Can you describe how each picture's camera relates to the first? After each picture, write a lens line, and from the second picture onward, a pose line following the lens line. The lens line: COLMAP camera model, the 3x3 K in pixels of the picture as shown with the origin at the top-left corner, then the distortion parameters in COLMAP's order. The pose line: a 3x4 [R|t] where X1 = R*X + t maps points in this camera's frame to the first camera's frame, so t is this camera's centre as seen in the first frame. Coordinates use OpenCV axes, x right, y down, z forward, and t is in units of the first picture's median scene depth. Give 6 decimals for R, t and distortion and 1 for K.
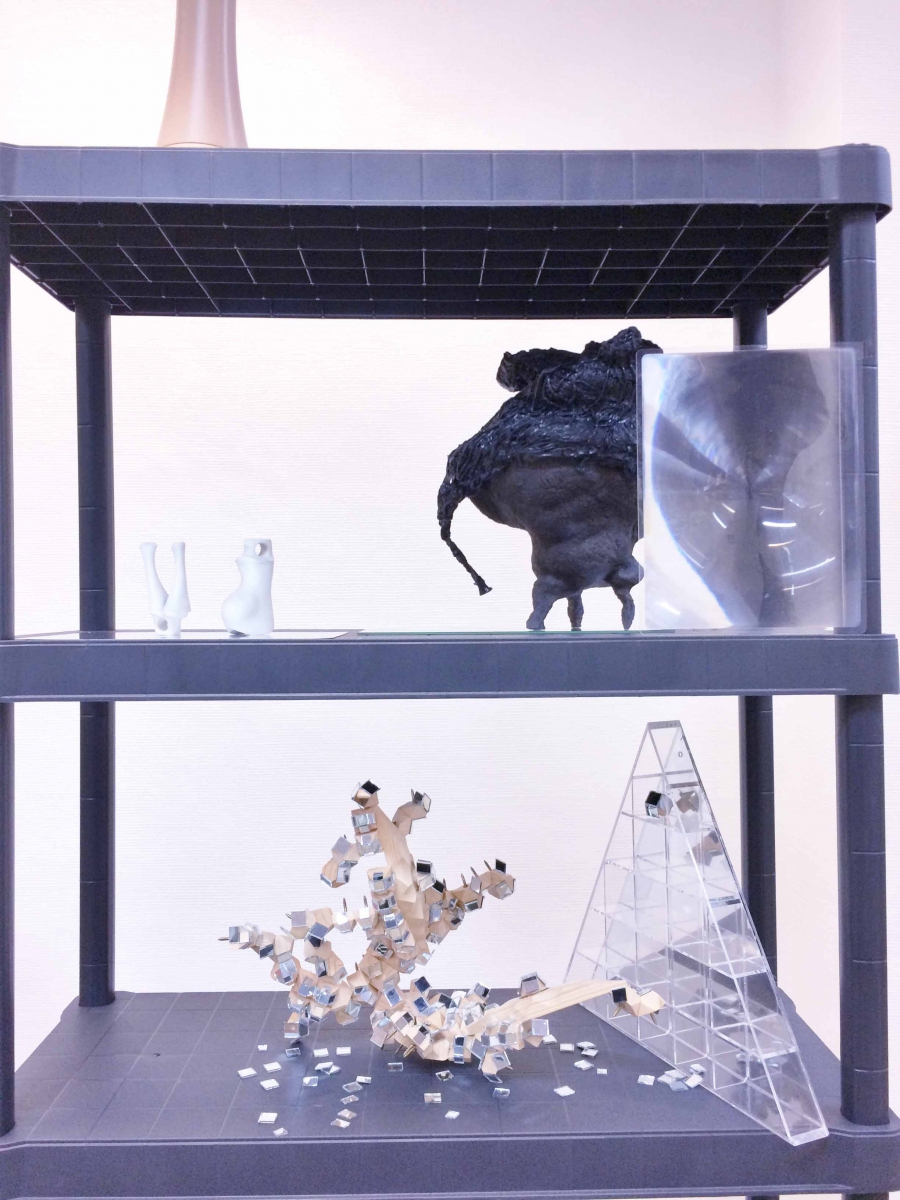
lens RADIAL K [[1002.3, 0, 450.0], [0, 1002.3, 600.0], [0, 0, 1]] dist [0.067414, 0.000707]
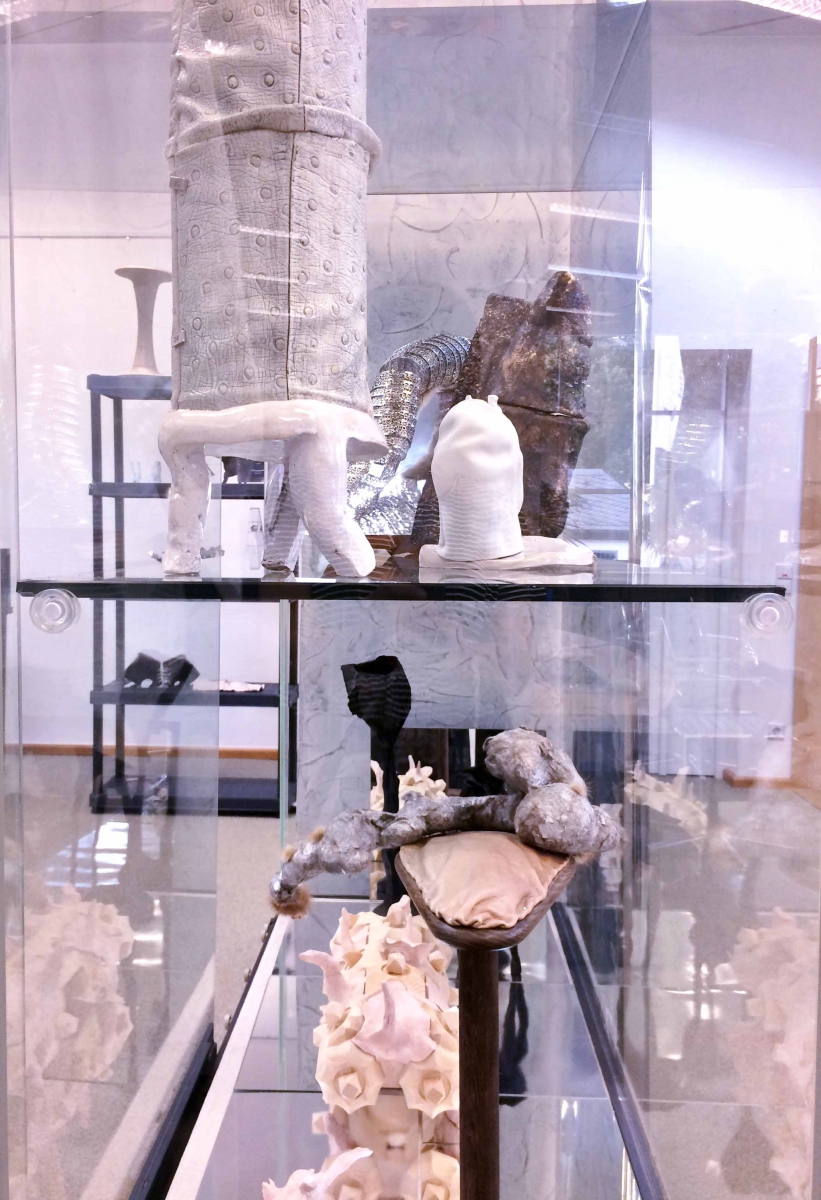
lens RADIAL K [[987.2, 0, 410.5], [0, 987.2, 600.0], [0, 0, 1]] dist [0.032226, 0.000536]
pose [[0.998735, 0.015945, -0.047692, 1.036558], [-0.012678, 0.997602, 0.068044, 0.215102], [0.048663, -0.067354, 0.996542, -2.997257]]
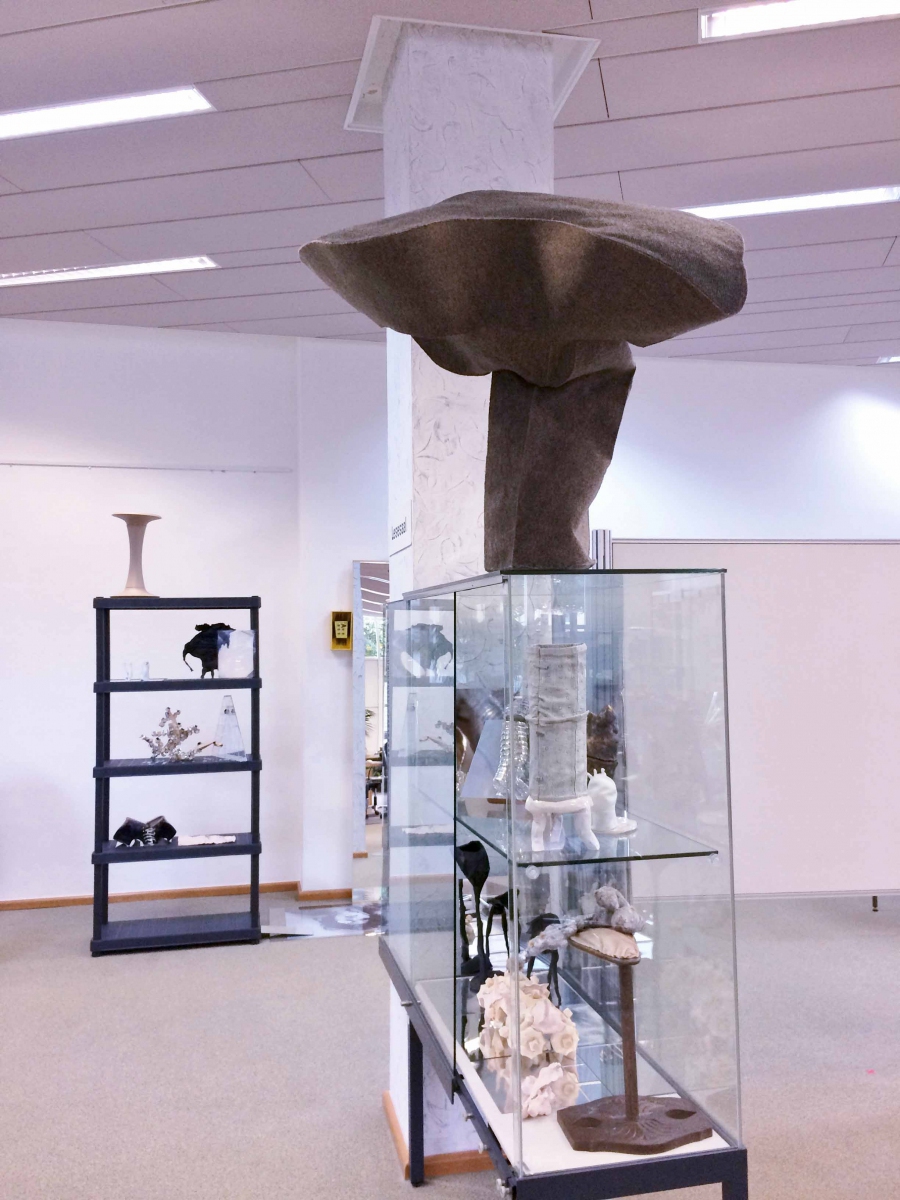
lens RADIAL K [[1002.3, 0, 450.0], [0, 1002.3, 600.0], [0, 0, 1]] dist [0.067414, 0.000707]
pose [[0.977786, 0.000860, 0.209604, 0.247167], [0.005594, 0.999528, -0.030198, -0.209304], [-0.209531, 0.030699, 0.977320, -4.366749]]
